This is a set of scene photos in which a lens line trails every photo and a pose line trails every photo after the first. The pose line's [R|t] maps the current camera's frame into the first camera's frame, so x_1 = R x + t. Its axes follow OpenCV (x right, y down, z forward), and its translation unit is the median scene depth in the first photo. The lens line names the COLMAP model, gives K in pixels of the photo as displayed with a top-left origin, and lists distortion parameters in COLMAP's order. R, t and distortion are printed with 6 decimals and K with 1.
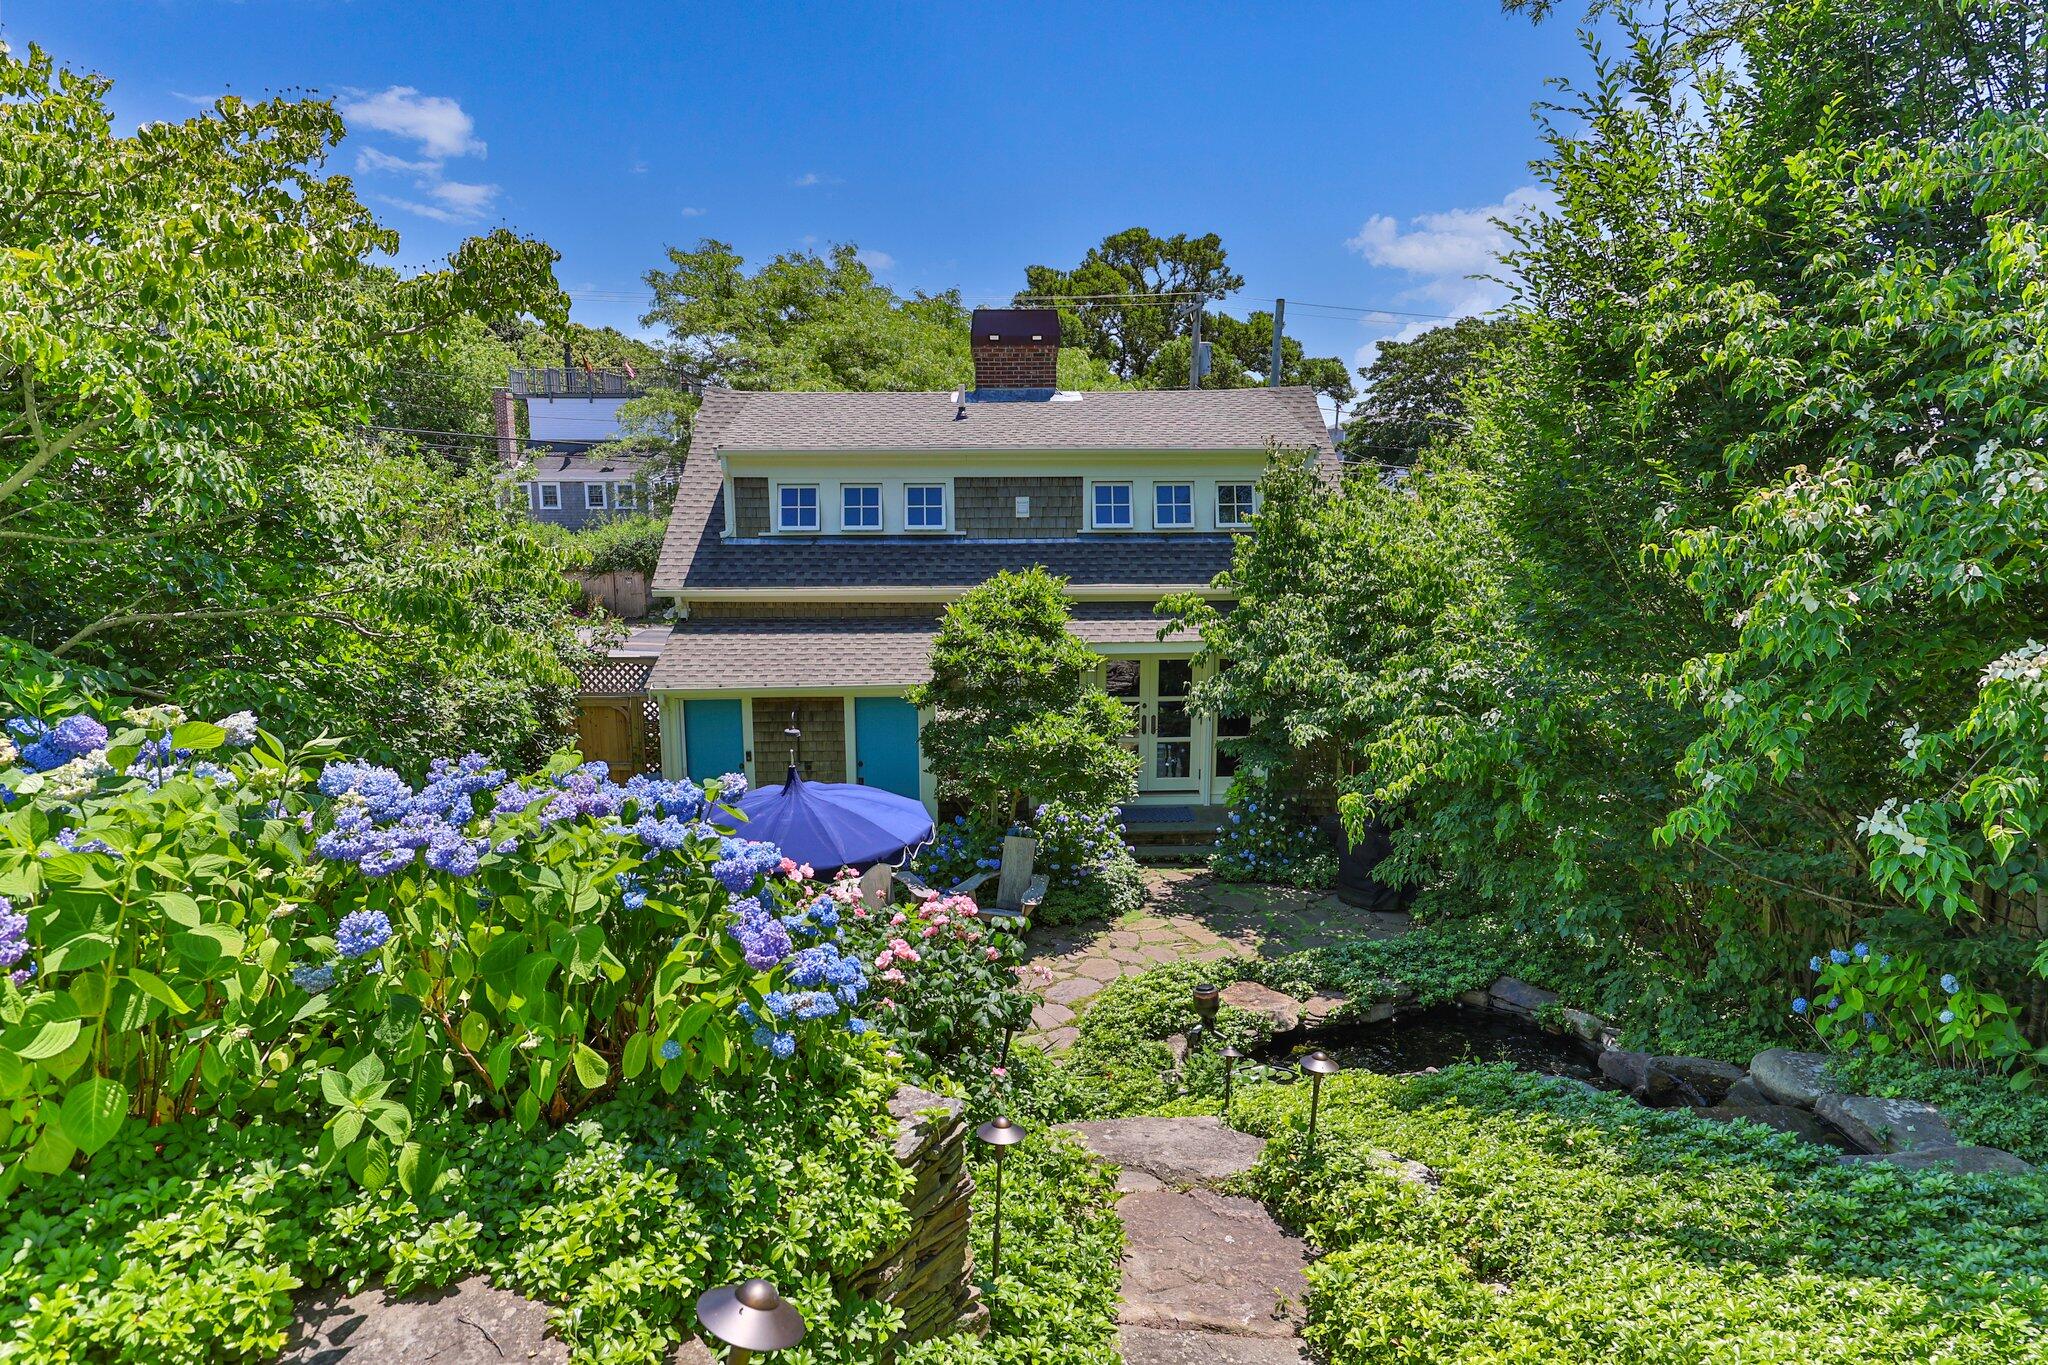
lens RADIAL K [[1088.8, 0, 1024.0], [0, 1088.8, 682.5], [0, 0, 1]] dist [0.028535, -0.000008]
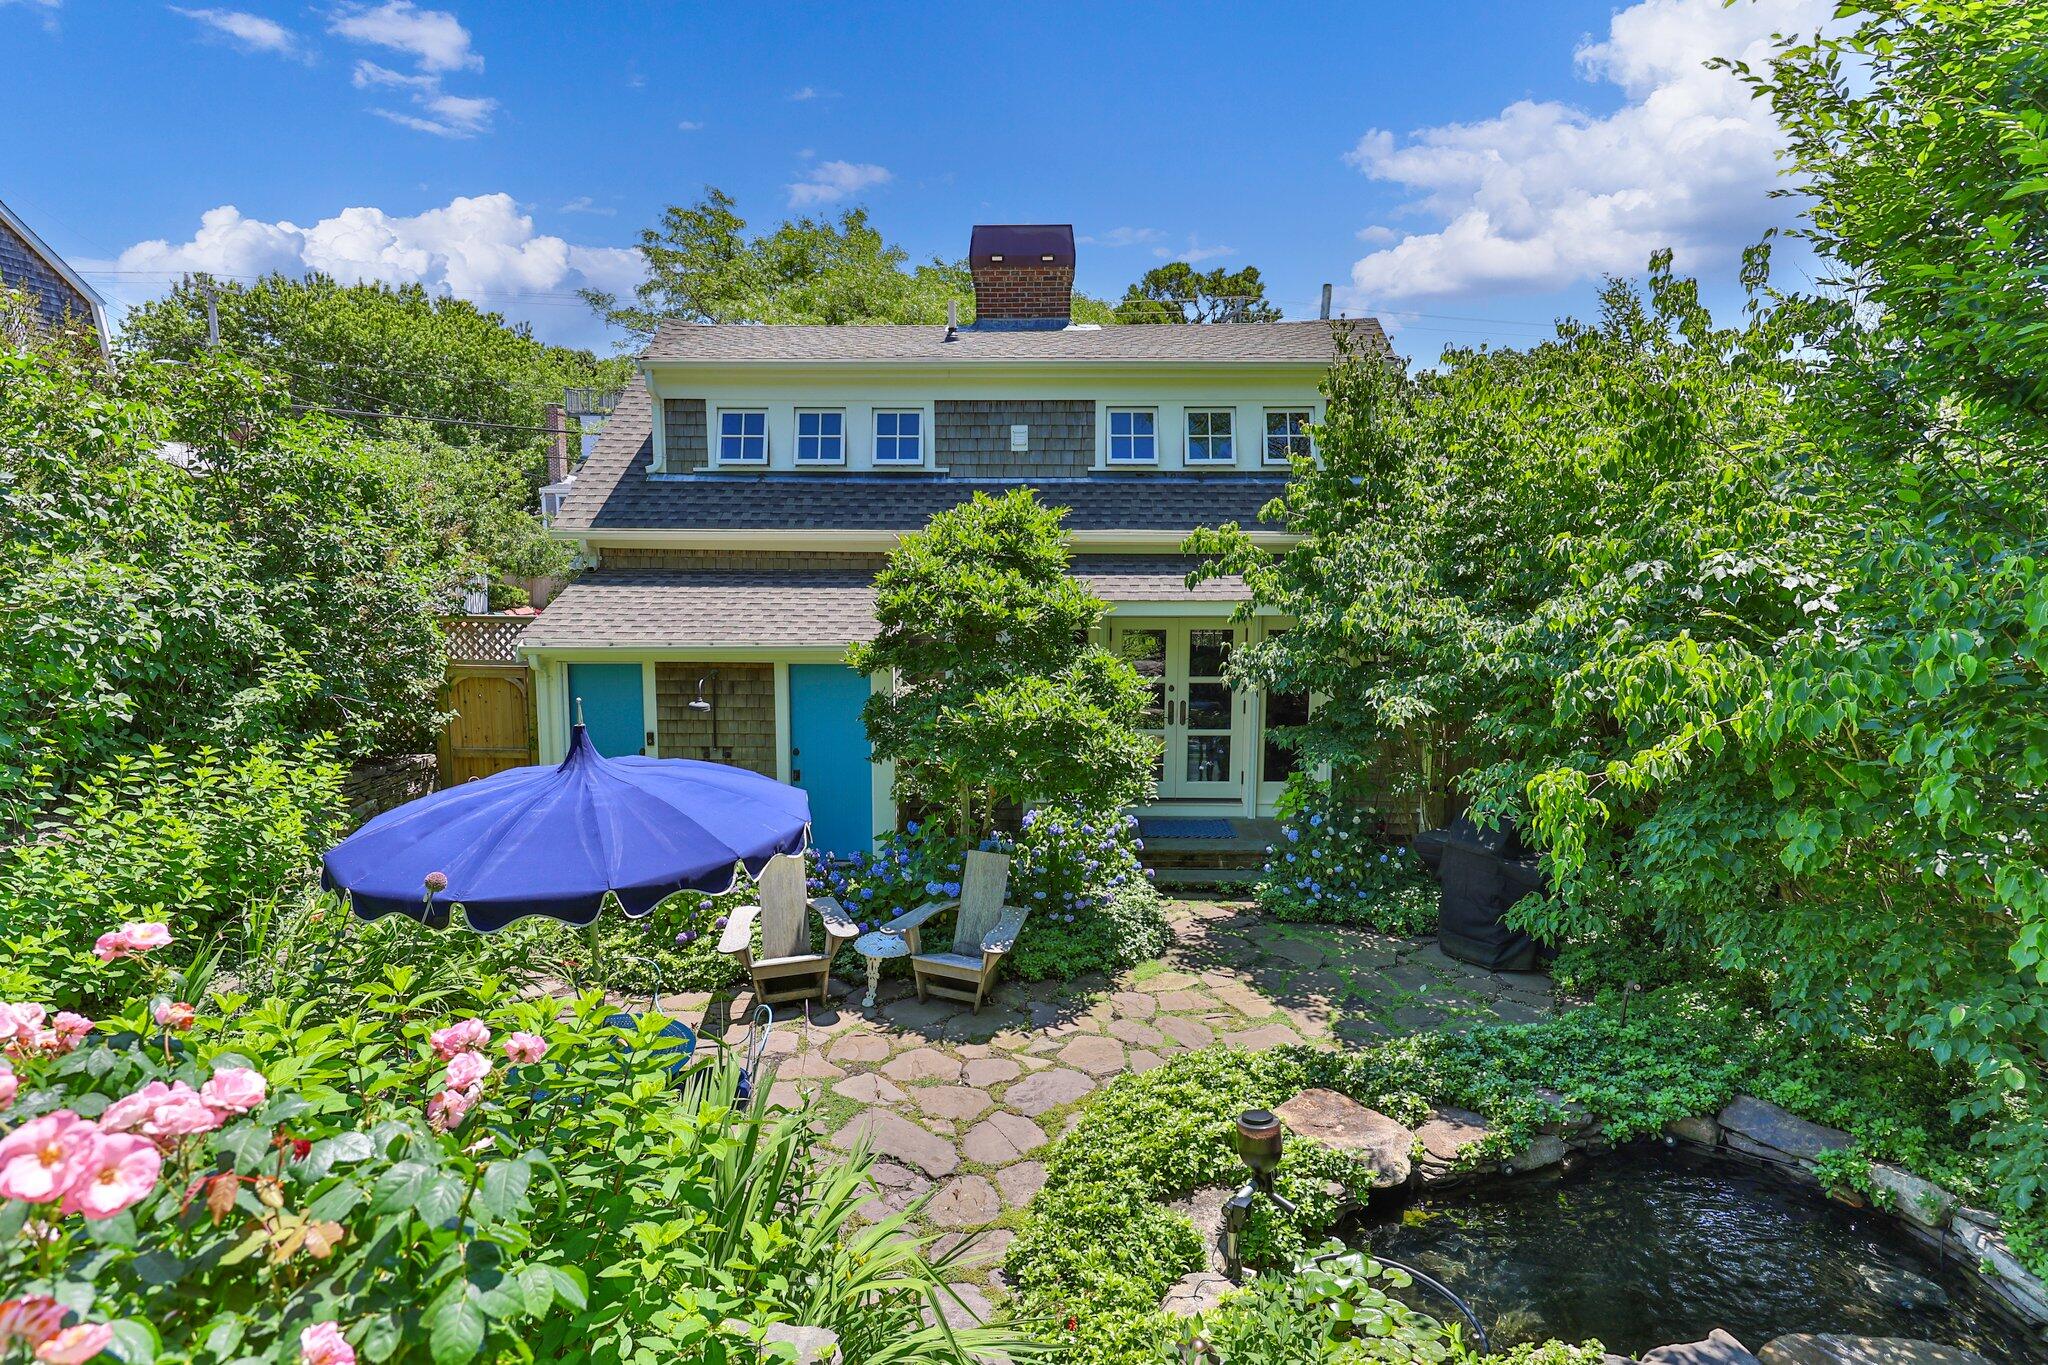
lens RADIAL K [[1129.2, 0, 990.6], [0, 1129.2, 624.8], [0, 0, 1]] dist [0.023677, -0.000333]
pose [[0.998301, 0.011228, -0.057184, 0.034415], [-0.014701, 0.998048, -0.060689, 0.035003], [0.056391, 0.061426, 0.996517, 0.231846]]
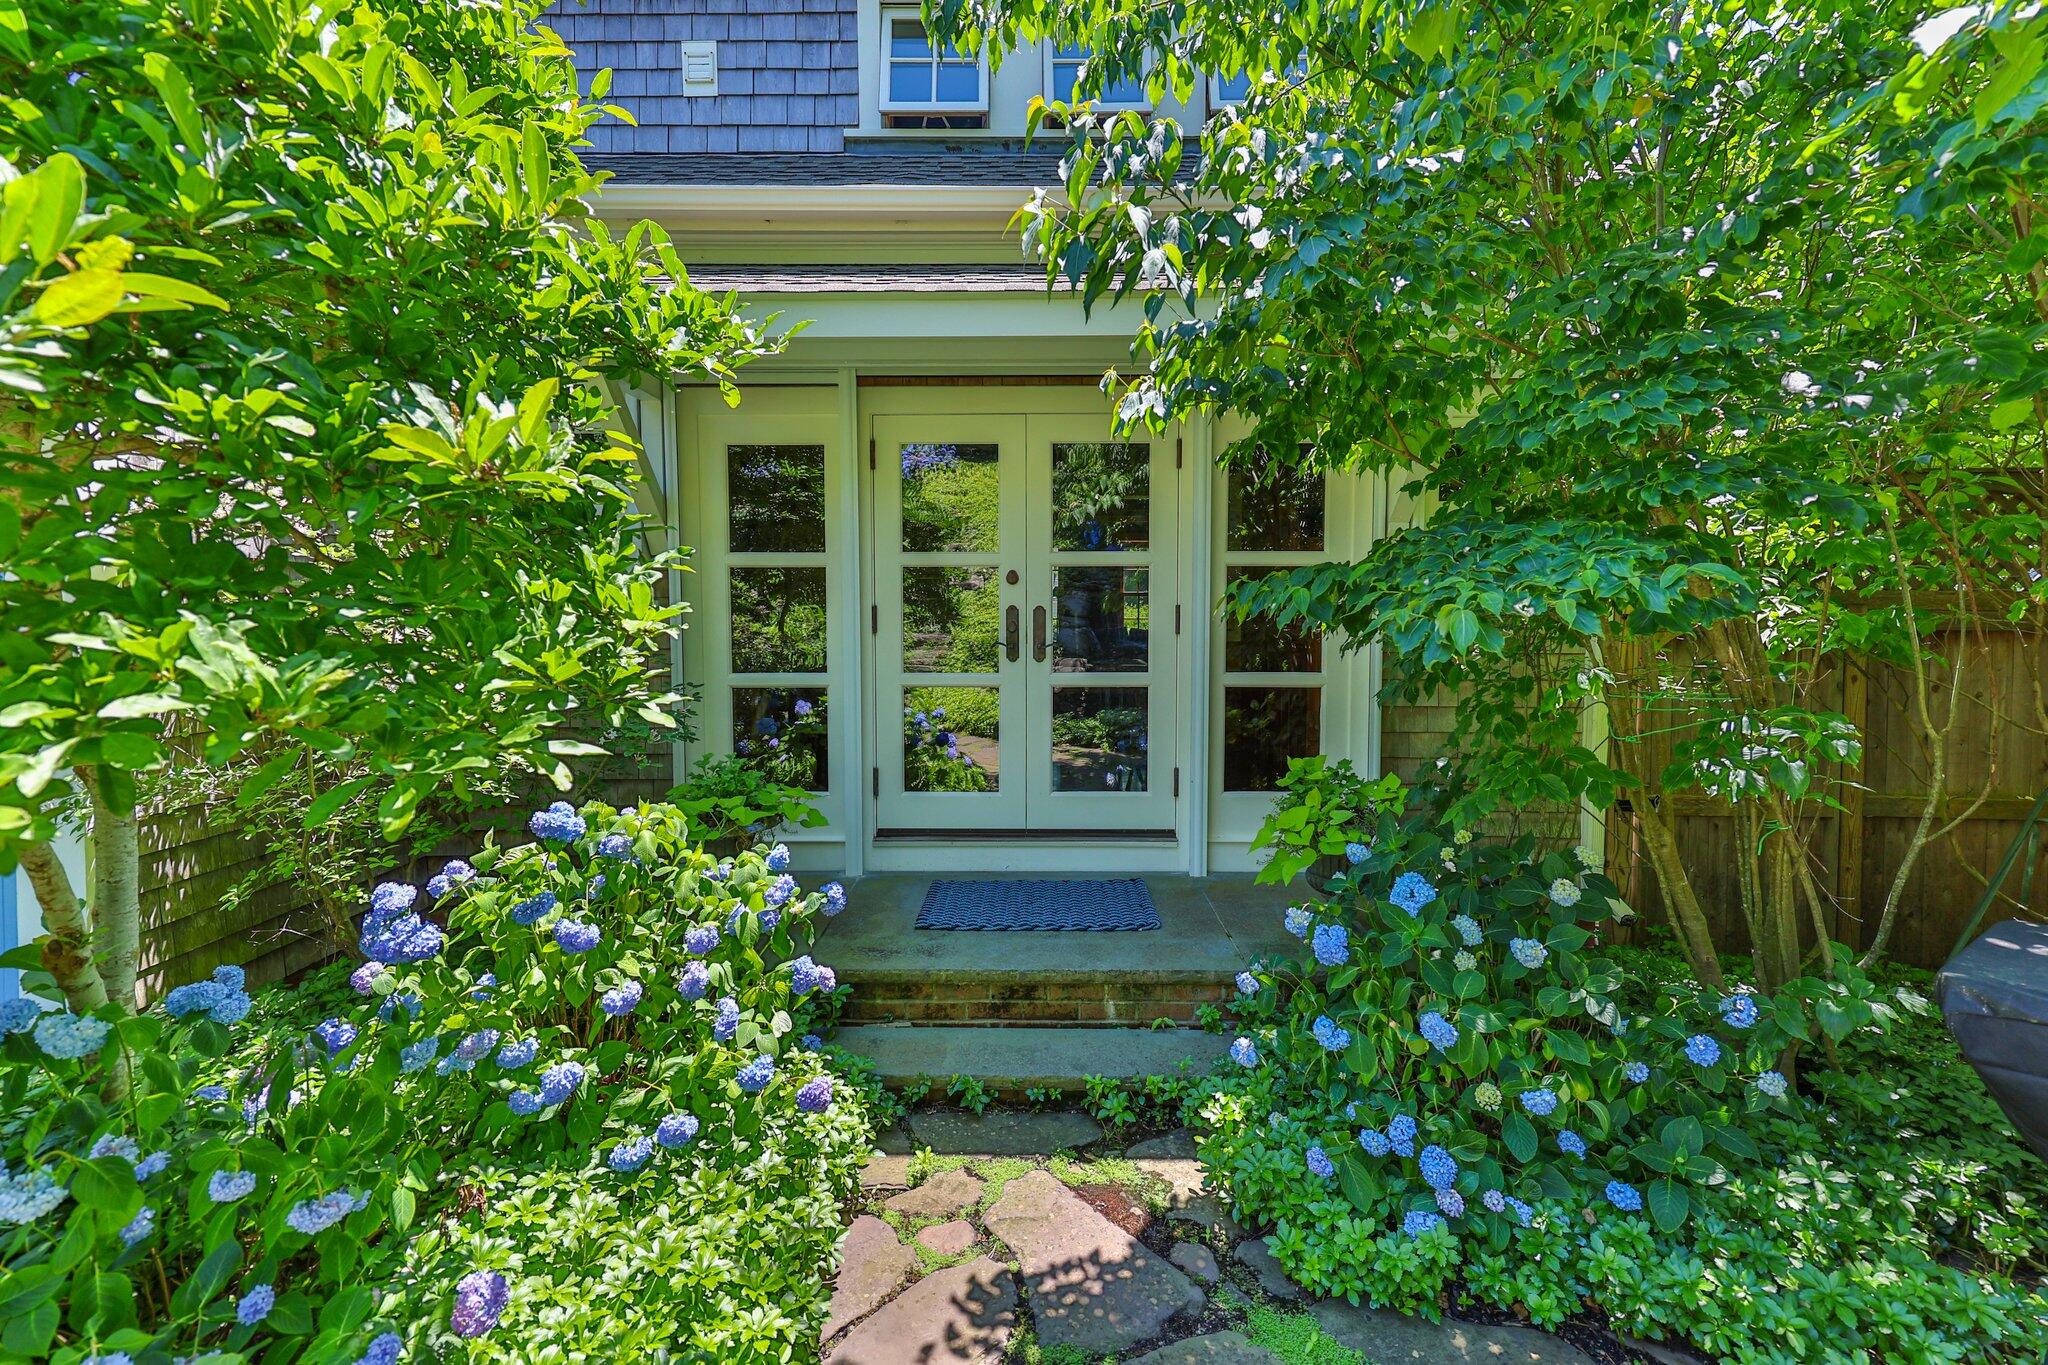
lens RADIAL K [[855.9, 0, 1017.9], [0, 855.9, 652.1], [0, 0, 1]] dist [-0.000948, -0.000101]
pose [[0.998866, 0.006376, -0.047175, 0.153010], [-0.012457, 0.991469, -0.129748, 0.098829], [0.045945, 0.130189, 0.990424, 0.896326]]
